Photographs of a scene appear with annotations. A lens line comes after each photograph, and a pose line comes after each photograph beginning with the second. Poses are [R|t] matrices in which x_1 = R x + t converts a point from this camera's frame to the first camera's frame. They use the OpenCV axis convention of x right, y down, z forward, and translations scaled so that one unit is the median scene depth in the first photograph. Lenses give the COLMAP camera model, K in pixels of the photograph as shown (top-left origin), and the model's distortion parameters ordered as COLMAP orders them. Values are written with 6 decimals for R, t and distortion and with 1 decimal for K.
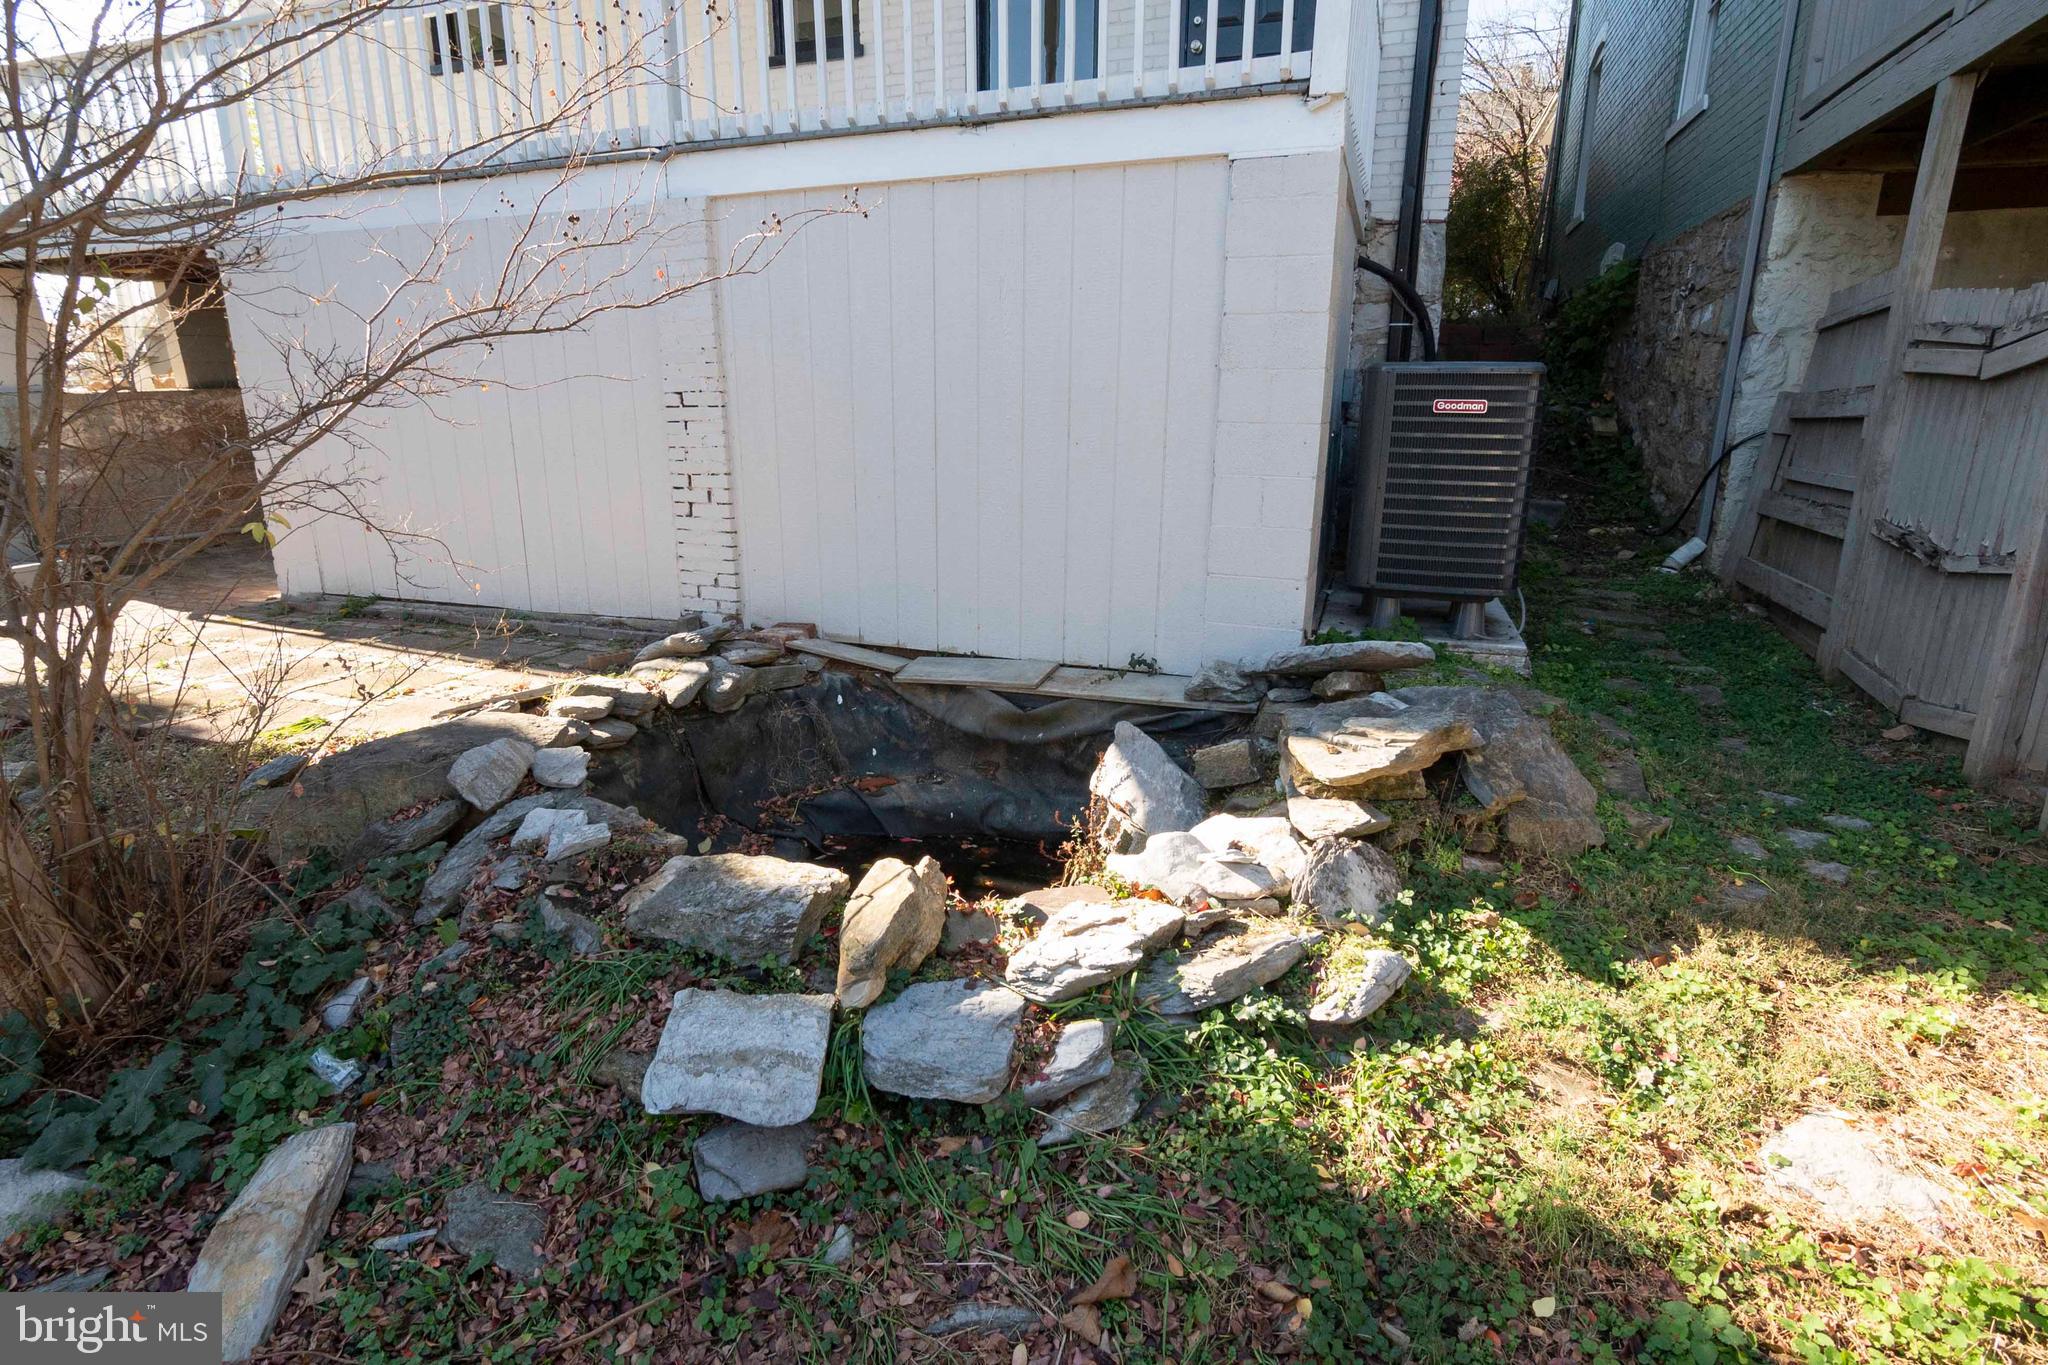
lens RADIAL K [[1010.1, 0, 1015.0], [0, 1010.1, 690.0], [0, 0, 1]] dist [-0.014195, 0.001837]
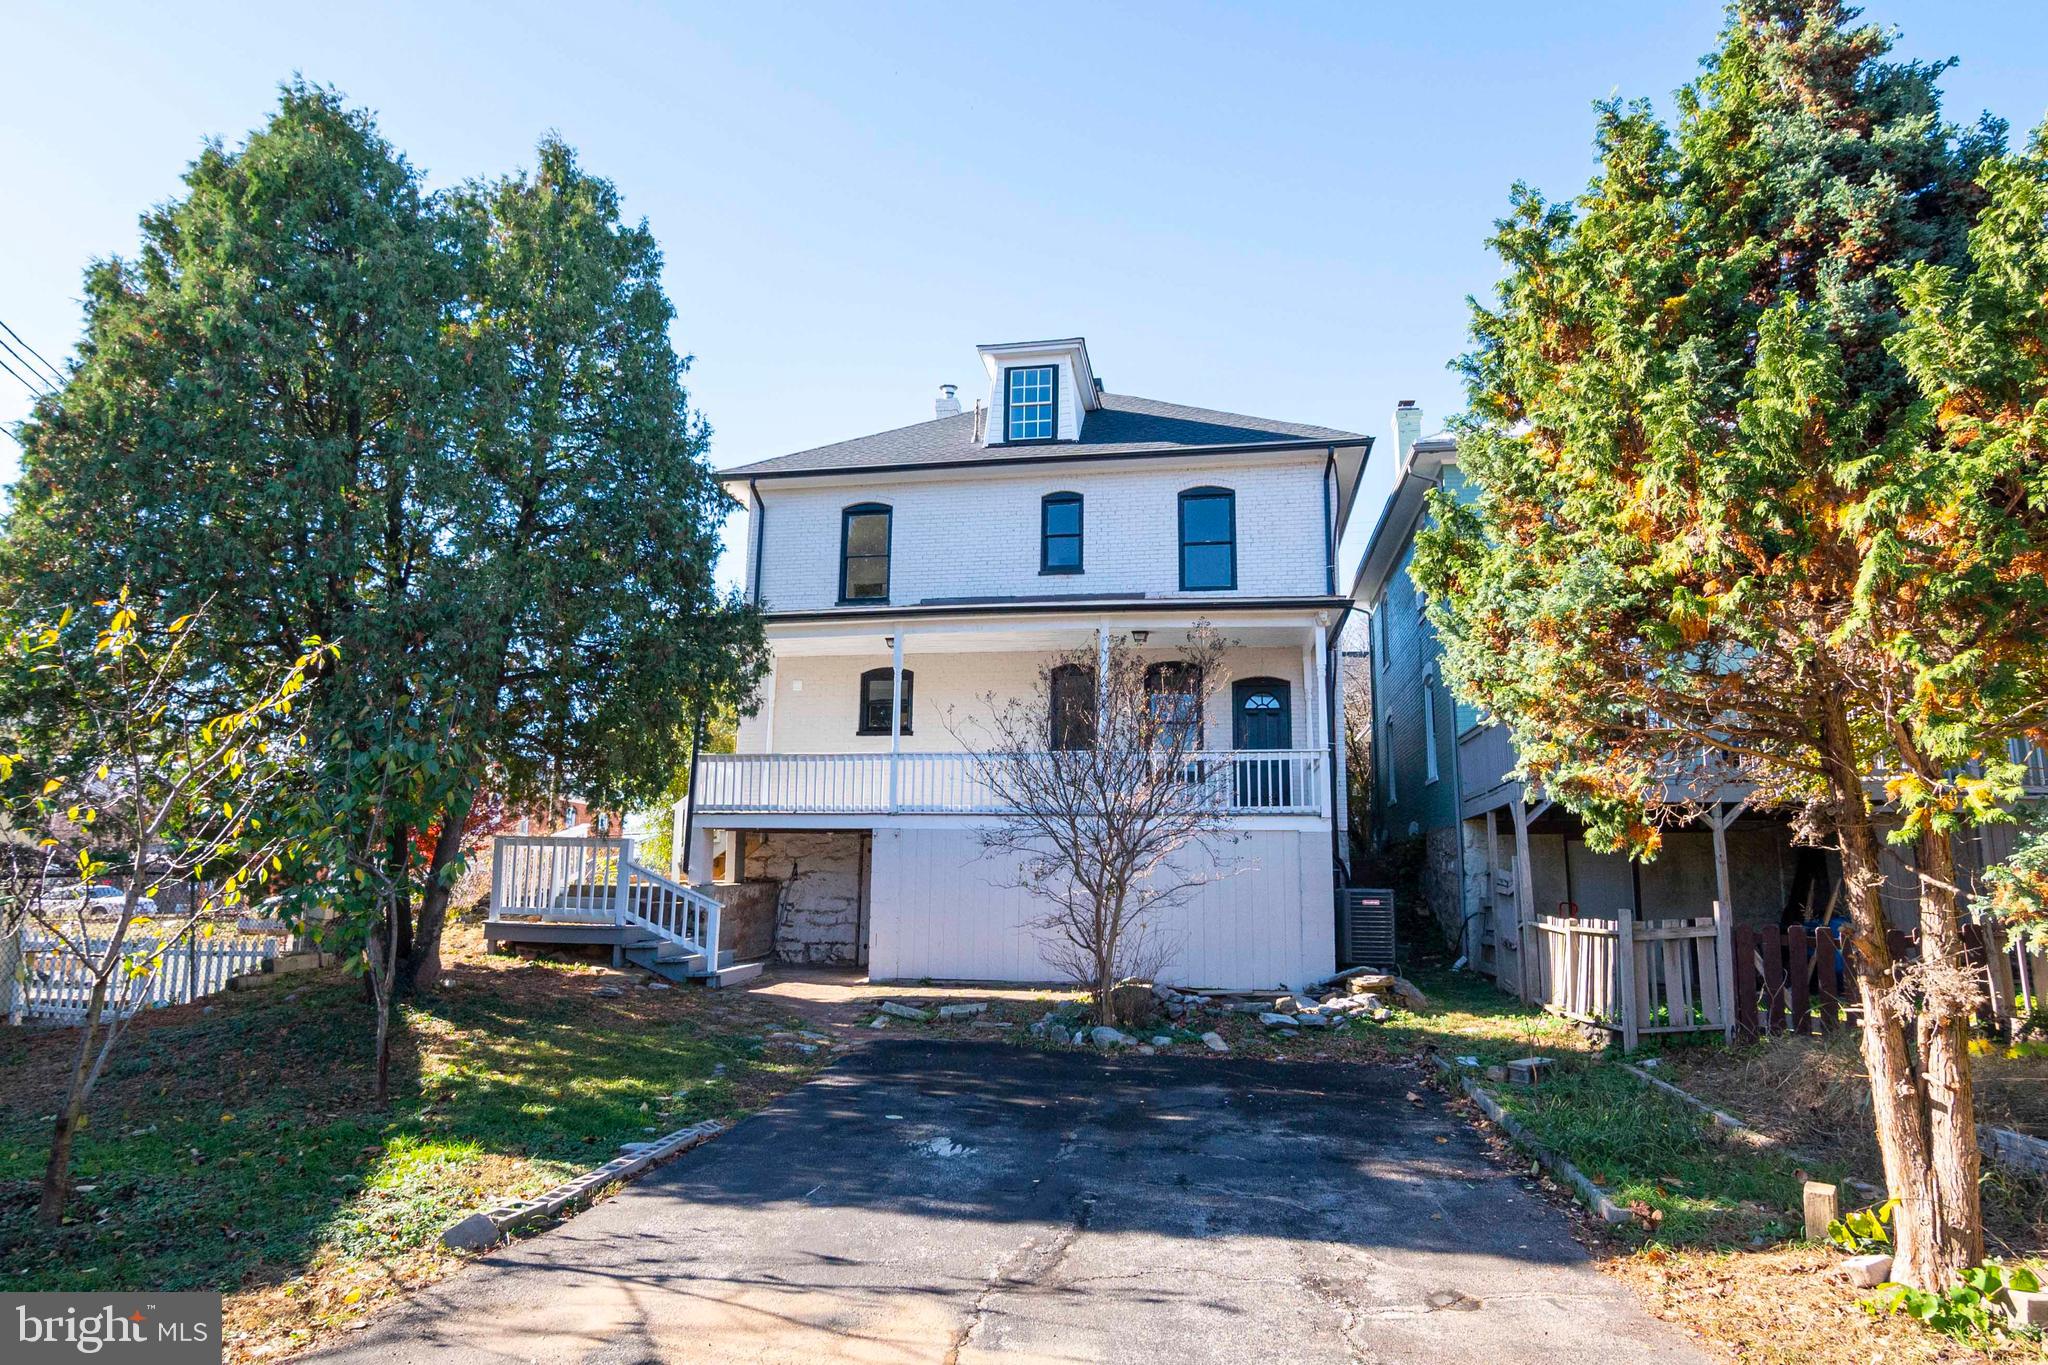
lens RADIAL K [[1226.6, 0, 1024.0], [0, 1226.6, 682.5], [0, 0, 1]] dist [0.060743, 0.000068]
pose [[0.983240, 0.039668, 0.177948, -0.958949], [0.040965, 0.903016, -0.427648, 0.507612], [-0.177654, 0.427771, 0.886257, -1.816894]]
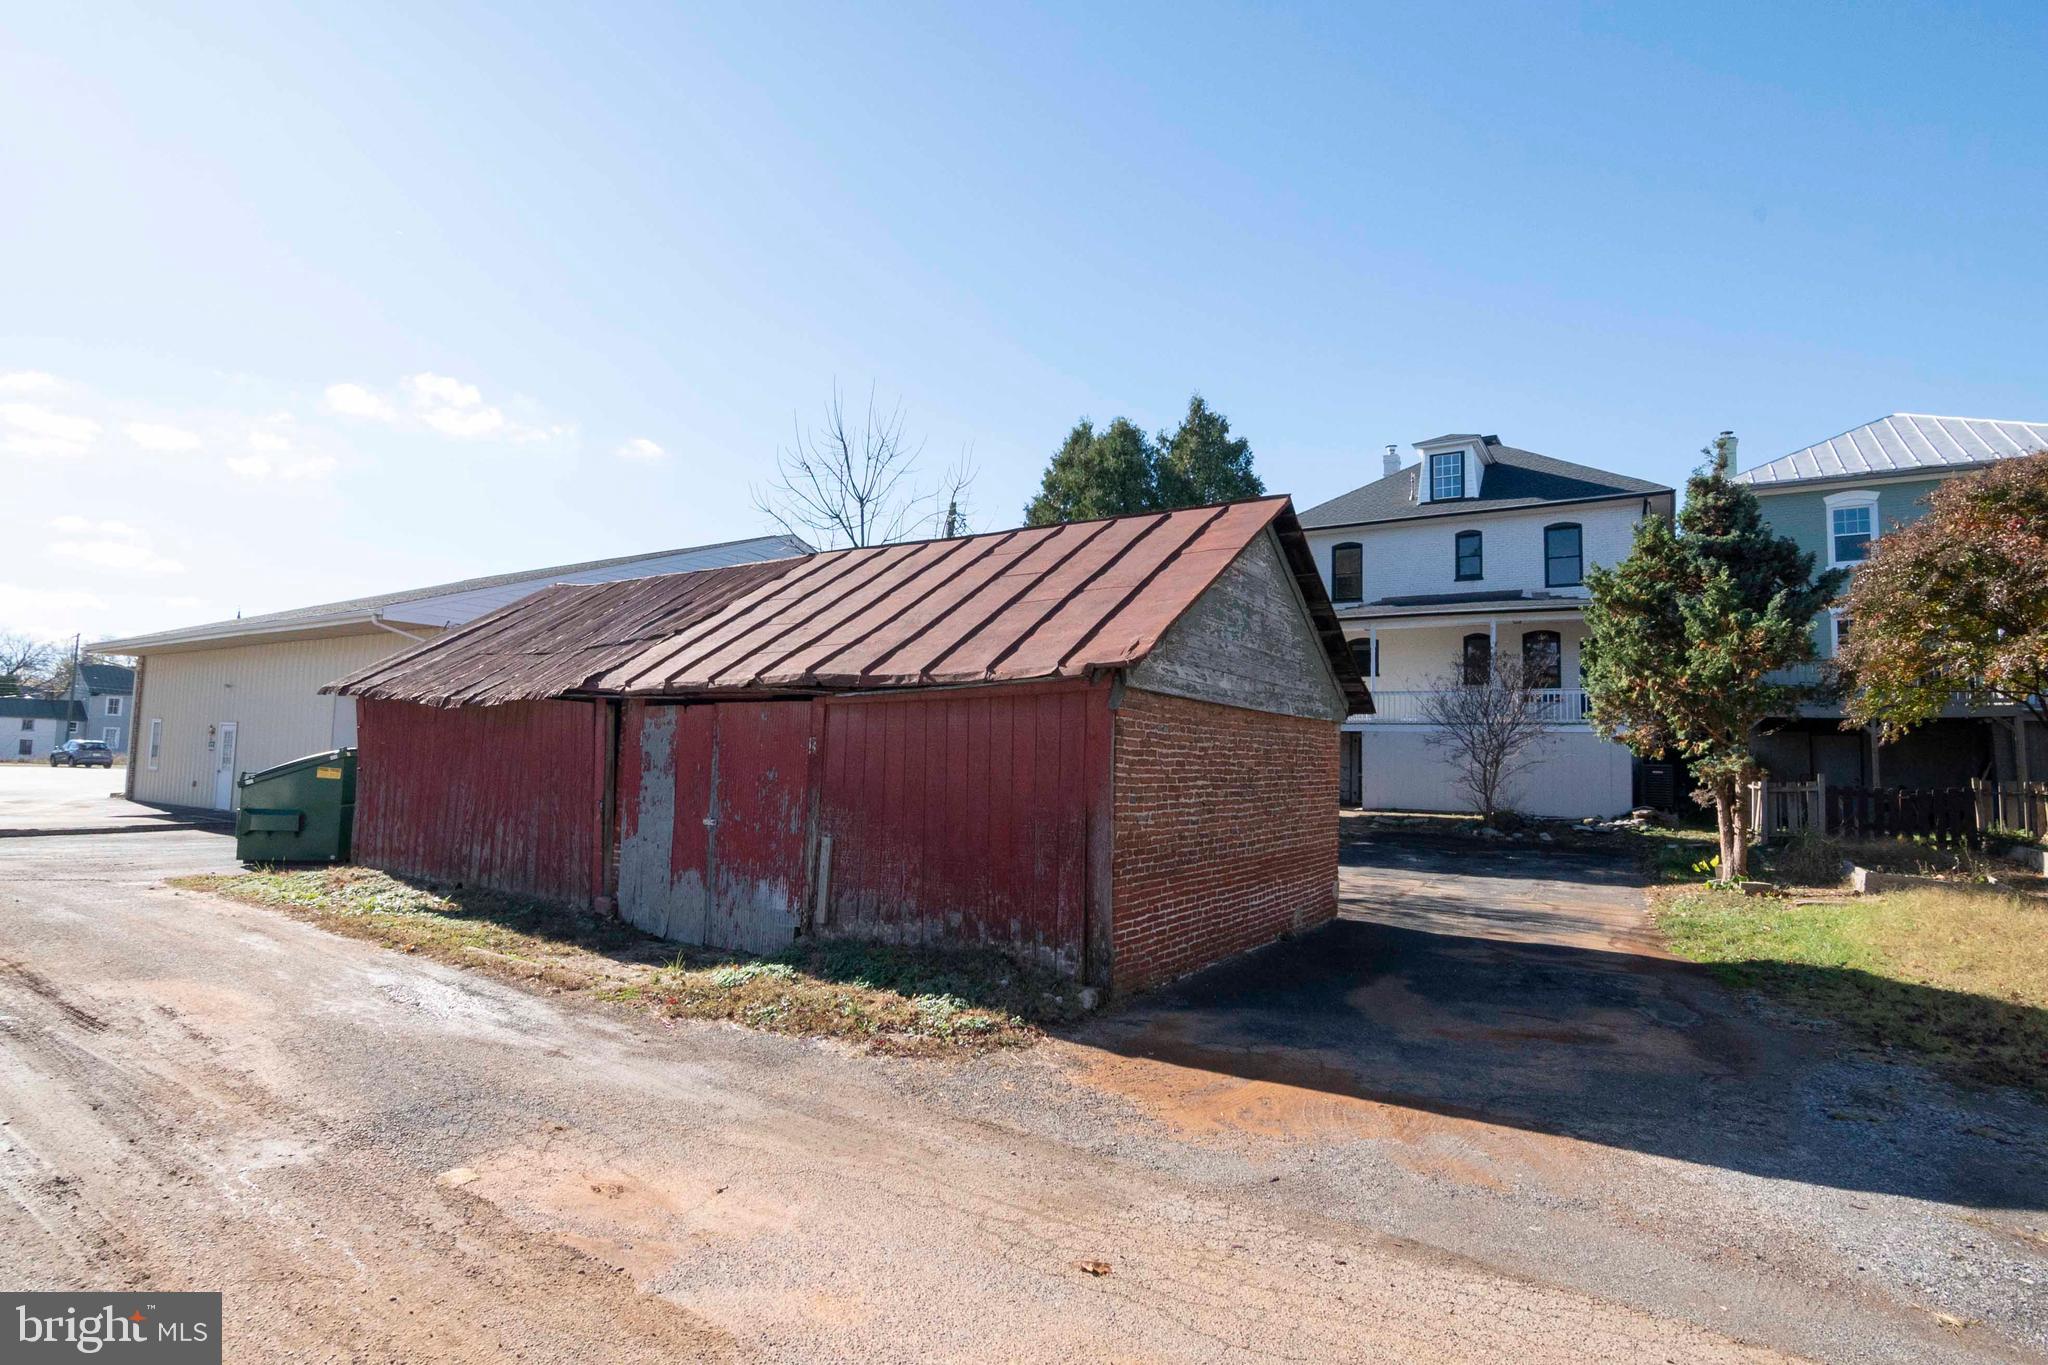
lens RADIAL K [[962.7, 0, 1069.6], [0, 962.7, 676.3], [0, 0, 1]] dist [-0.000077, 0.000253]
pose [[0.981036, 0.007850, -0.193666, -1.245768], [-0.075882, 0.934980, -0.346487, 0.956740], [0.178354, 0.354612, 0.917845, -3.404323]]
